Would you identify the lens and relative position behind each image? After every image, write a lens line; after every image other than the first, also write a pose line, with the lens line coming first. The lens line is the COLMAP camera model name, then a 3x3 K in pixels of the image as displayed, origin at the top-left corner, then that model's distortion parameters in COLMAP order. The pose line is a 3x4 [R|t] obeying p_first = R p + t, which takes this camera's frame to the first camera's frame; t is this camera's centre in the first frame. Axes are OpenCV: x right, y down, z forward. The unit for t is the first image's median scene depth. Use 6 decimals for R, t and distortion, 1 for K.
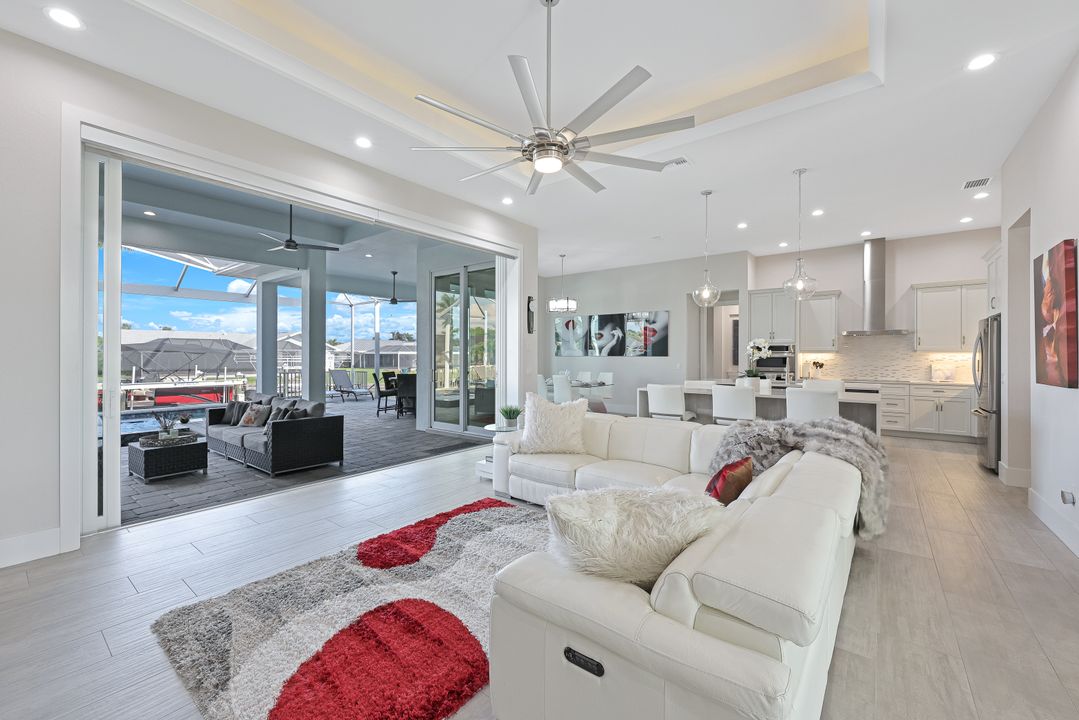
lens RADIAL K [[434.7, 0, 537.7], [0, 434.7, 360.3], [0, 0, 1]] dist [-0.001350, 0.000194]
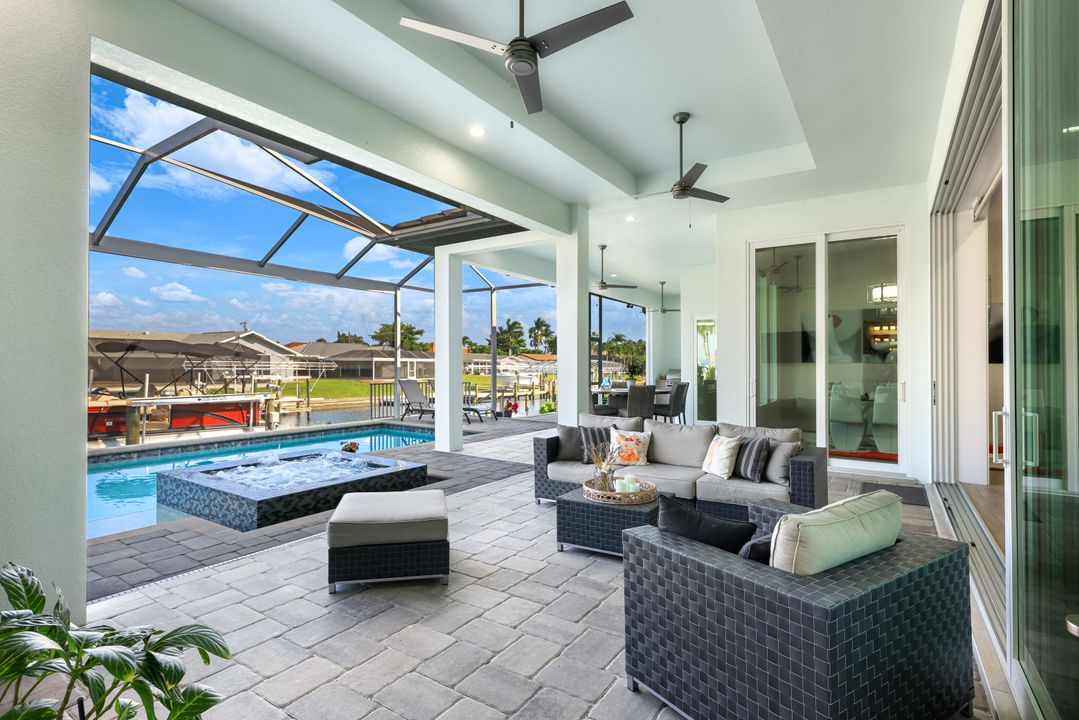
lens RADIAL K [[525.1, 0, 537.2], [0, 525.1, 363.0], [0, 0, 1]] dist [-0.002919, -0.000266]
pose [[0.997076, 0.006948, 0.076098, -0.342695], [-0.005879, 0.999881, -0.014262, 0.004545], [-0.076188, 0.013773, 0.996998, 0.089176]]
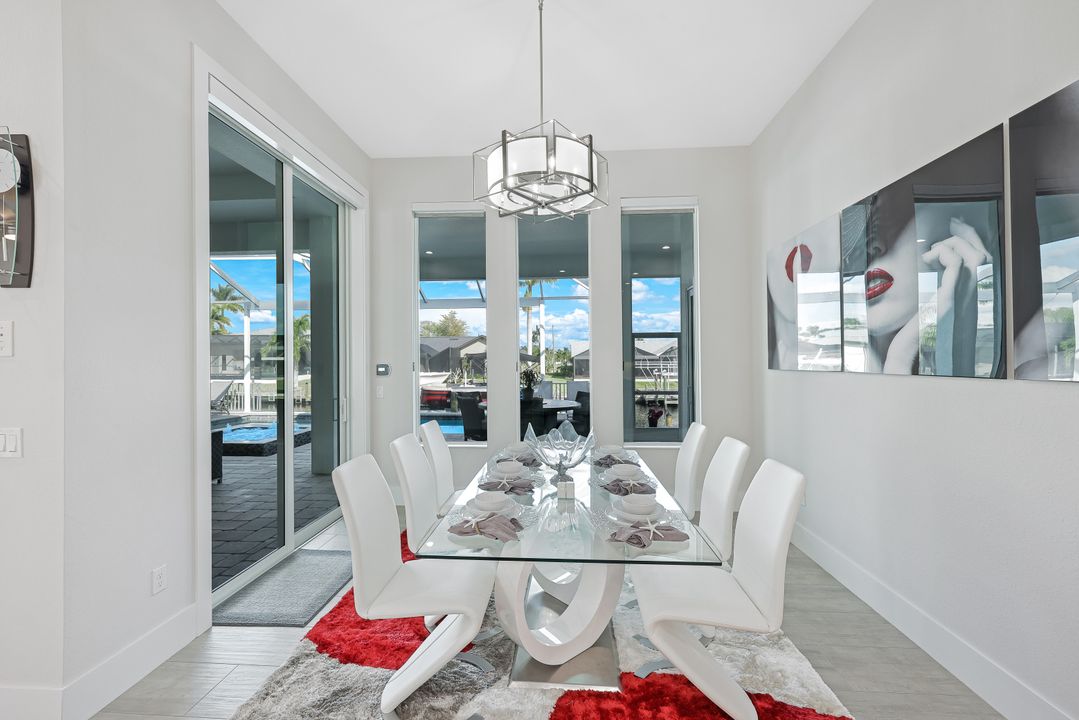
lens RADIAL K [[434.7, 0, 537.7], [0, 434.7, 360.3], [0, 0, 1]] dist [-0.001350, 0.000194]
pose [[0.561679, -0.004628, -0.827343, 0.149840], [-0.004646, 0.999951, -0.008748, -0.008908], [0.827343, 0.008757, 0.561629, 0.474413]]
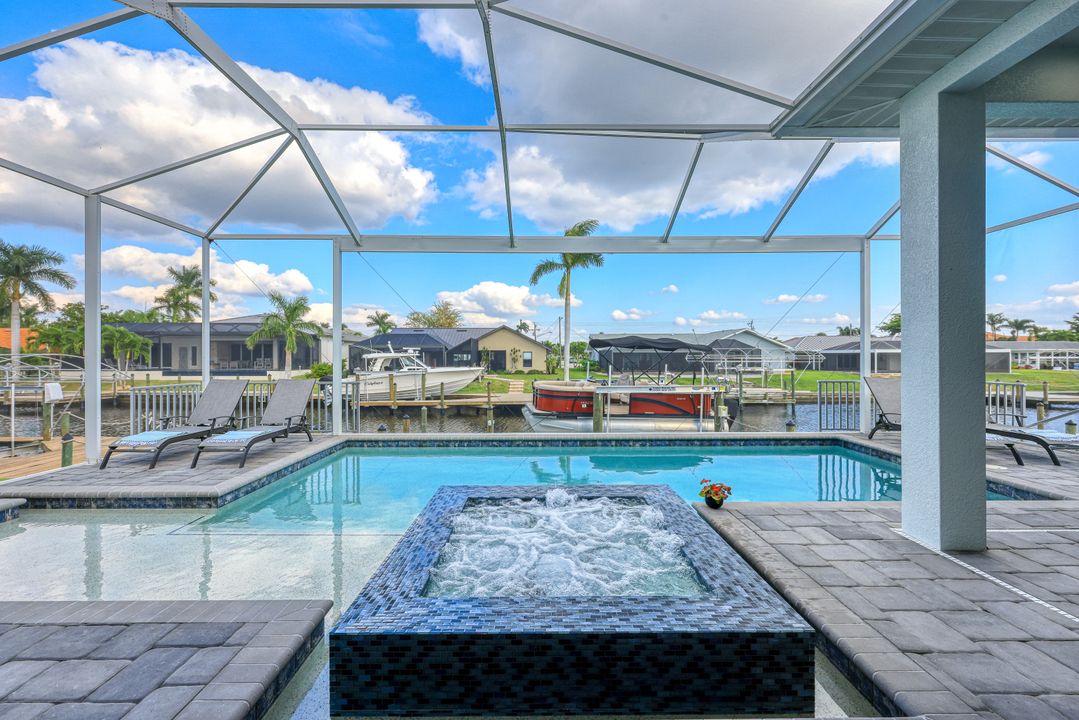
lens RADIAL K [[434.7, 0, 537.7], [0, 434.7, 360.3], [0, 0, 1]] dist [-0.001350, 0.000194]
pose [[0.618565, 0.003974, -0.785723, -0.349884], [-0.006093, 0.999981, 0.000261, 0.004843], [0.785710, 0.004626, 0.618578, 0.362379]]
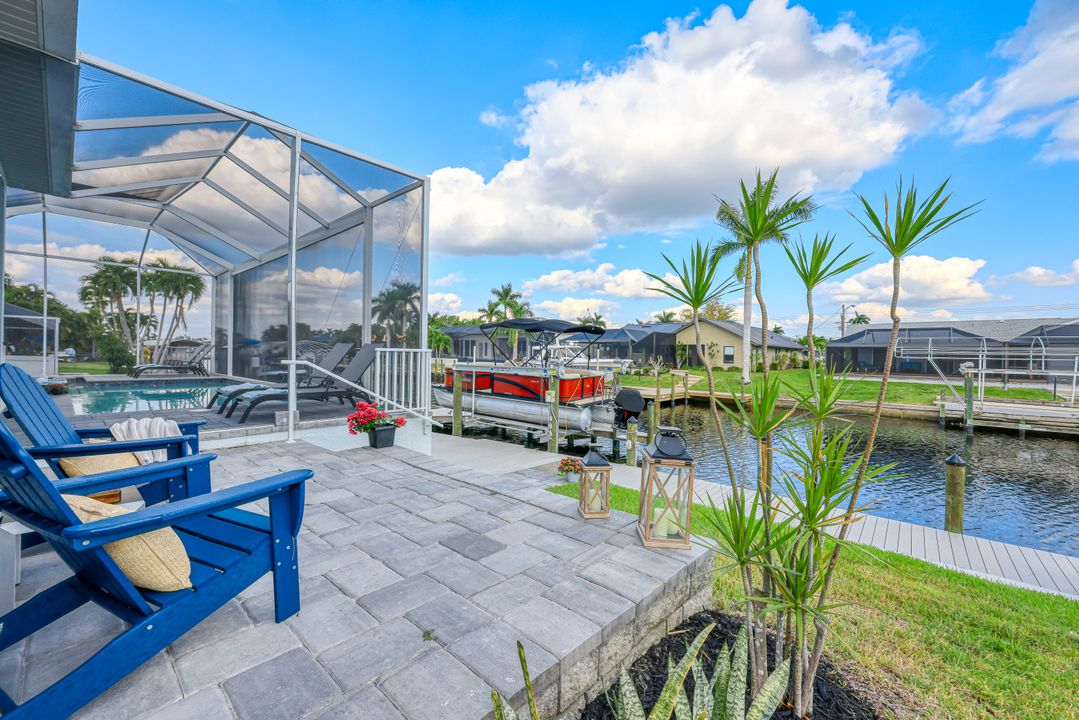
lens RADIAL K [[434.2, 0, 542.9], [0, 434.2, 357.2], [0, 0, 1]] dist [0.001772, 0.000212]
pose [[-0.069040, 0.004609, -0.997603, -0.043600], [-0.027053, 0.999613, 0.006491, 0.026315], [0.997247, 0.027437, -0.068889, 1.147612]]
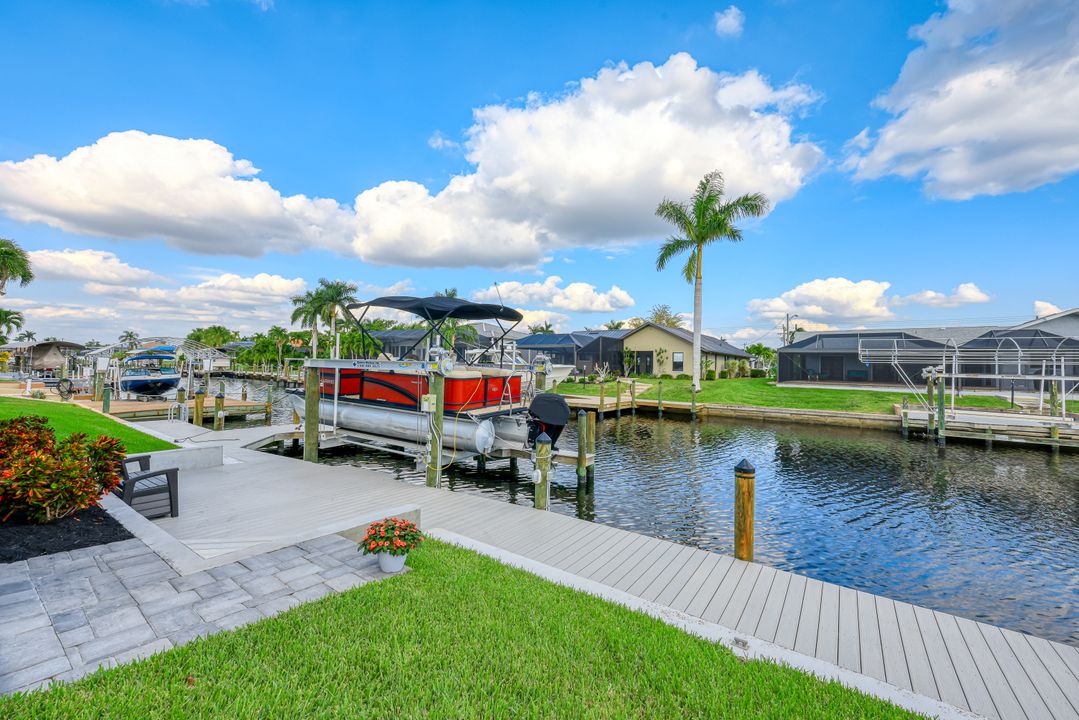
lens RADIAL K [[434.7, 0, 537.7], [0, 434.7, 360.3], [0, 0, 1]] dist [-0.001350, 0.000194]
pose [[0.026834, -0.013786, -0.999545, -0.272059], [-0.032979, 0.999348, -0.014669, 0.050852], [0.999096, 0.033358, 0.026362, 1.218680]]
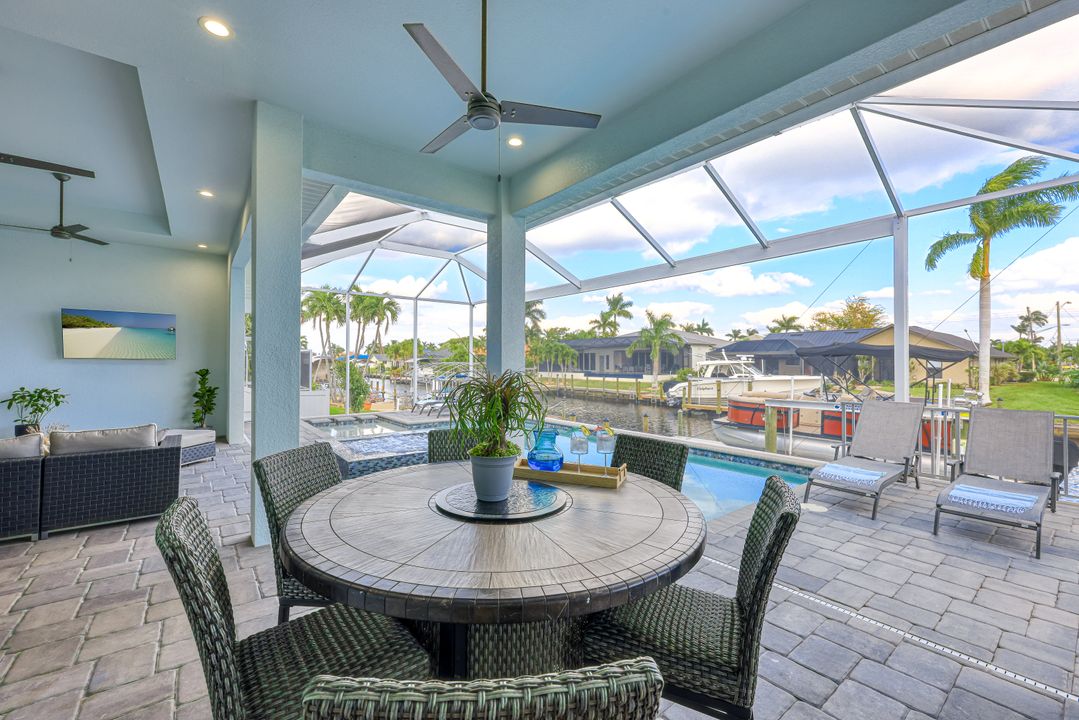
lens RADIAL K [[442.2, 0, 539.8], [0, 442.2, 365.1], [0, 0, 1]] dist [-0.004385, 0.000043]
pose [[-0.246258, 0.004430, -0.969194, -0.085742], [-0.012377, 0.999894, 0.007715, -0.006606], [0.969125, 0.013896, -0.246177, 0.730663]]
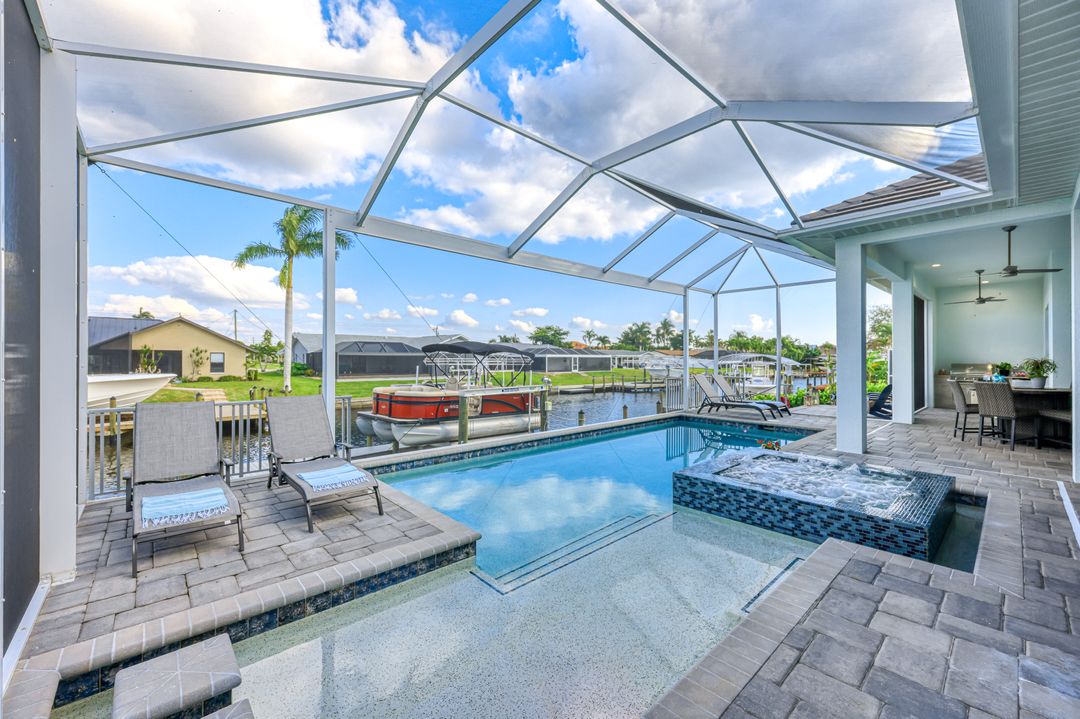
lens RADIAL K [[435.1, 0, 538.2], [0, 435.1, 359.8], [0, 0, 1]] dist [-0.001350, 0.000194]
pose [[0.985241, 0.001104, -0.171168, -0.617819], [-0.002711, 0.999954, -0.009153, 0.002012], [0.171150, 0.009482, 0.985199, 0.161395]]
